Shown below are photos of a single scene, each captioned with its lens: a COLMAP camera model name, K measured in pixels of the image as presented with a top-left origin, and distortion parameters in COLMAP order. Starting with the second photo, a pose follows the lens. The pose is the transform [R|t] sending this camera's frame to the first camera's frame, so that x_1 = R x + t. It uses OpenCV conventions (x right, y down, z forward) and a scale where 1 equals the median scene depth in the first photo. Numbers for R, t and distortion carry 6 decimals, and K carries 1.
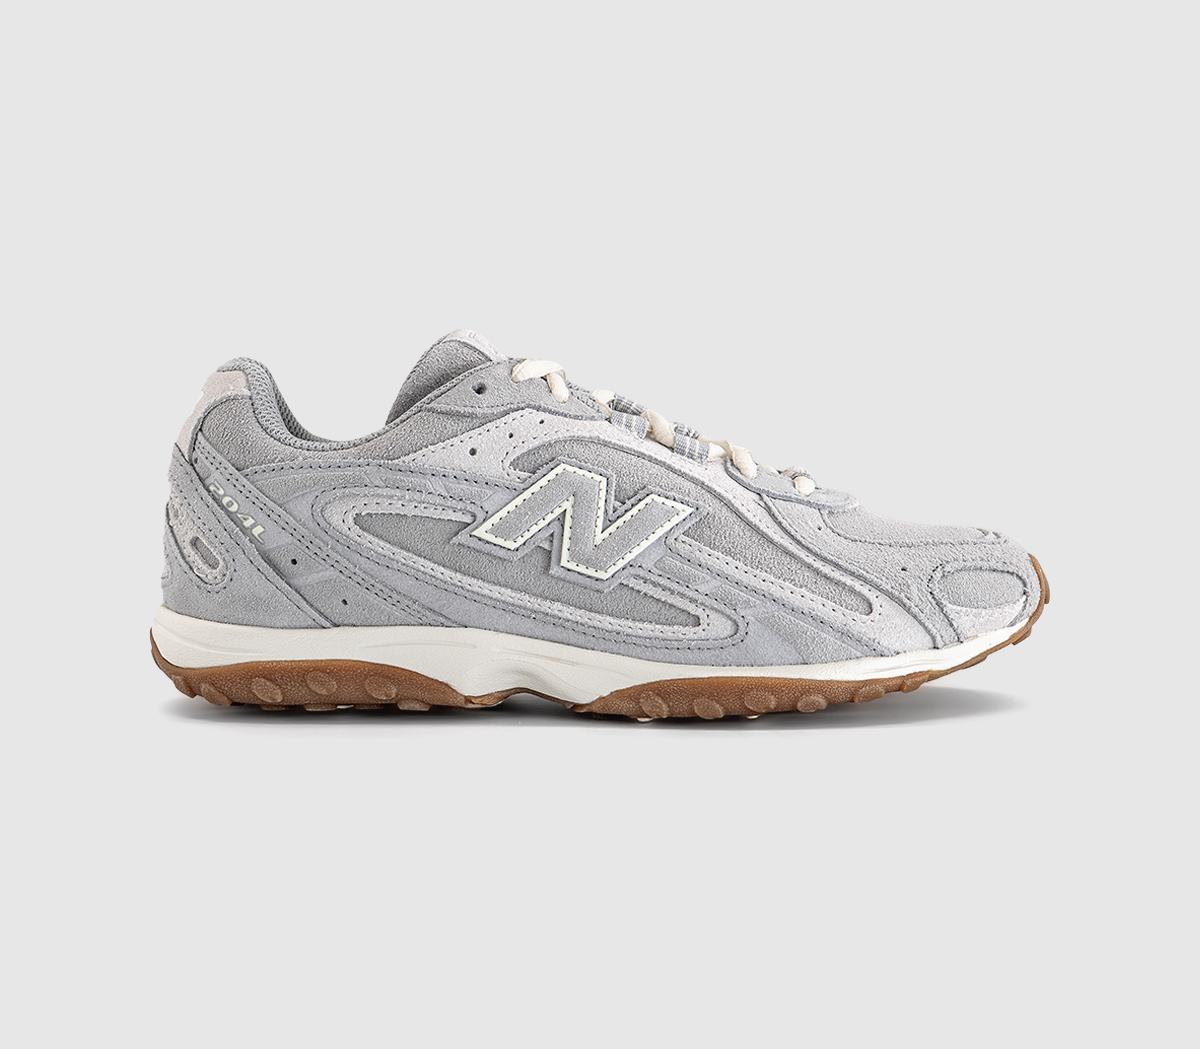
lens RADIAL K [[1972.8, 0, 600.0], [0, 1972.8, 524.5], [0, 0, 1]] dist [0.022662, 0.031096]
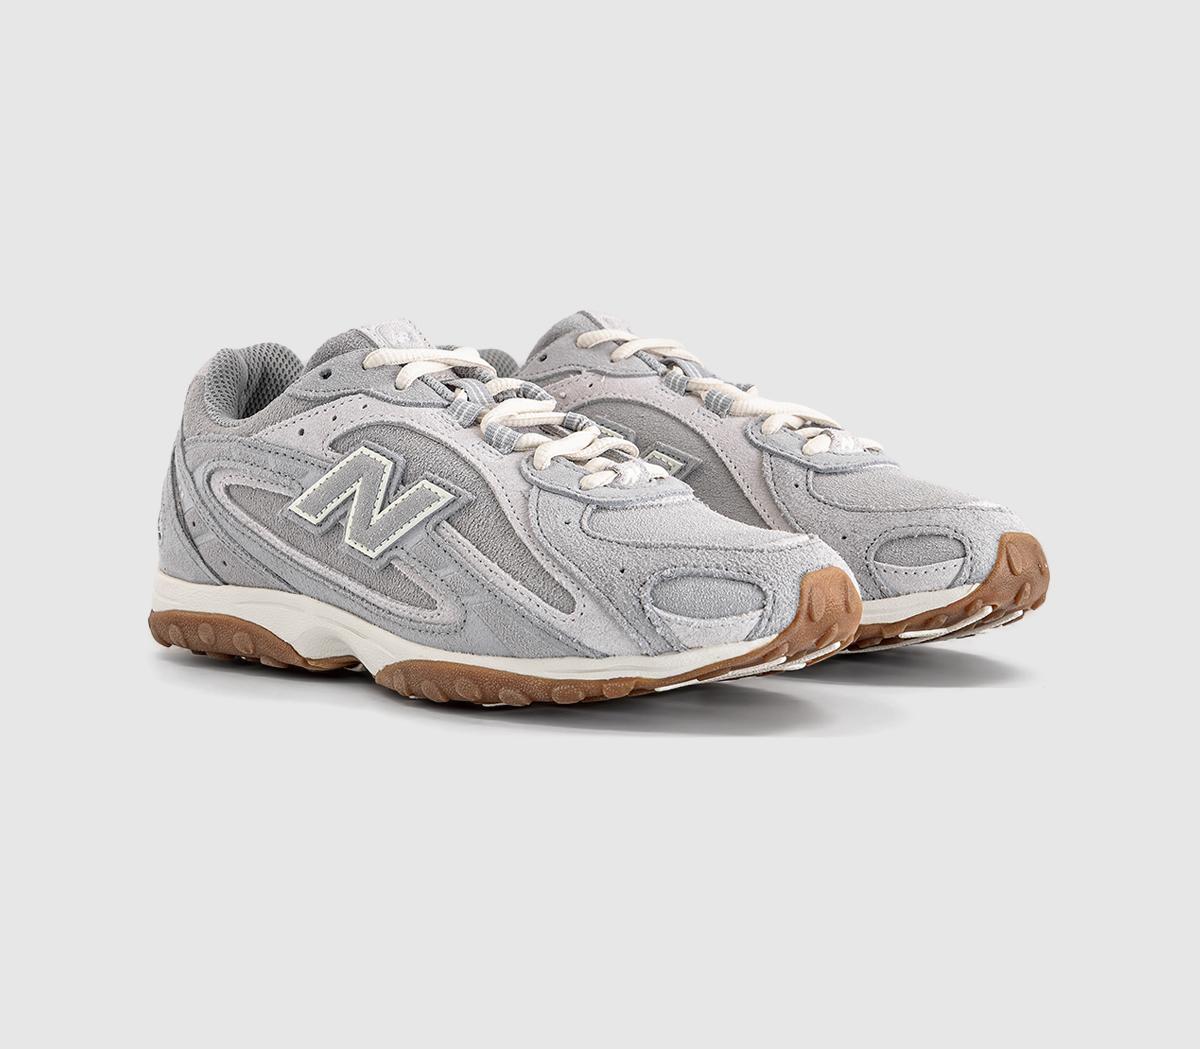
lens RADIAL K [[1972.8, 0, 600.0], [0, 1972.8, 524.5], [0, 0, 1]] dist [0.022662, 0.031096]
pose [[0.822430, 0.060971, -0.565590, 0.681731], [-0.056336, 0.998082, 0.025676, -0.023310], [0.566071, 0.010746, 0.824287, 0.200349]]
